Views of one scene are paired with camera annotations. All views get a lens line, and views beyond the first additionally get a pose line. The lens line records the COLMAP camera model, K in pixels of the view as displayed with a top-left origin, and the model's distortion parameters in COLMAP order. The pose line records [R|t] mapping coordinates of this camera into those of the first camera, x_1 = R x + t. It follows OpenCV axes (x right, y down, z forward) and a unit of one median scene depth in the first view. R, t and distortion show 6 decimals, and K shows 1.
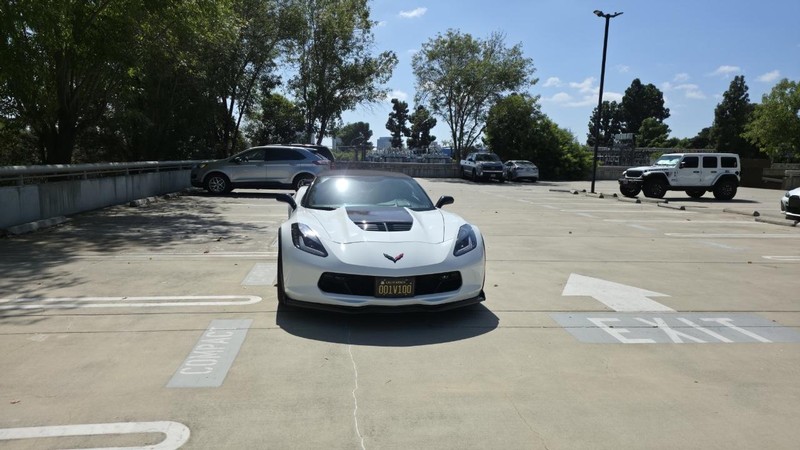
lens RADIAL K [[499.3, 0, 382.4], [0, 499.3, 258.7], [0, 0, 1]] dist [0.000985, 0.000587]
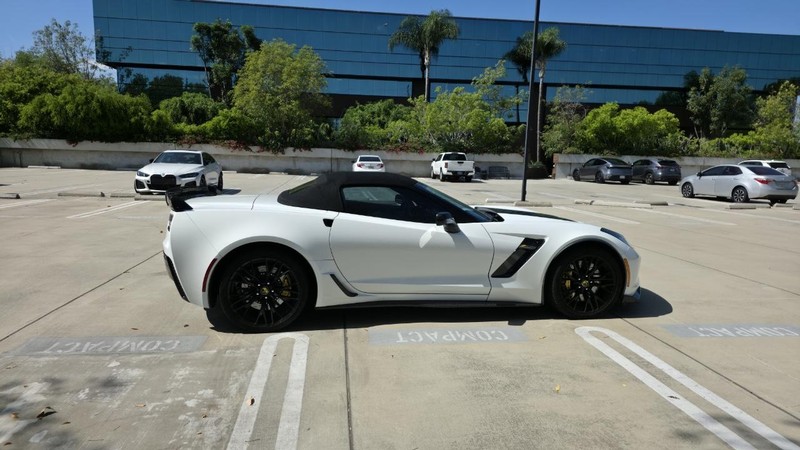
lens RADIAL K [[519.0, 0, 394.1], [0, 519.0, 222.8], [0, 0, 1]] dist [0.086451, -0.080721]
pose [[-0.018165, -0.144620, 0.989321, -0.242298], [0.171192, 0.974422, 0.145585, -0.060485], [-0.985070, 0.172008, 0.007058, 0.282003]]
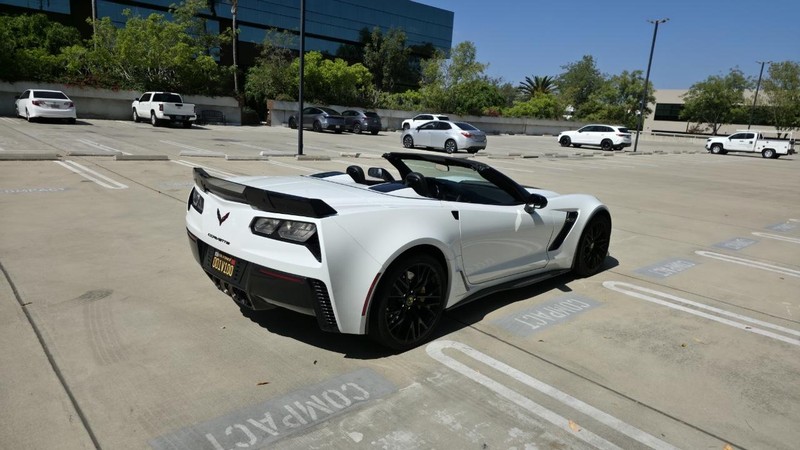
lens RADIAL K [[518.4, 0, 397.2], [0, 518.4, 232.7], [0, 0, 1]] dist [0.083802, -0.079598]
pose [[-0.591103, -0.234735, 0.771684, -0.176396], [0.083678, 0.933709, 0.348117, -0.092364], [-0.802244, 0.270347, -0.532276, 0.413272]]
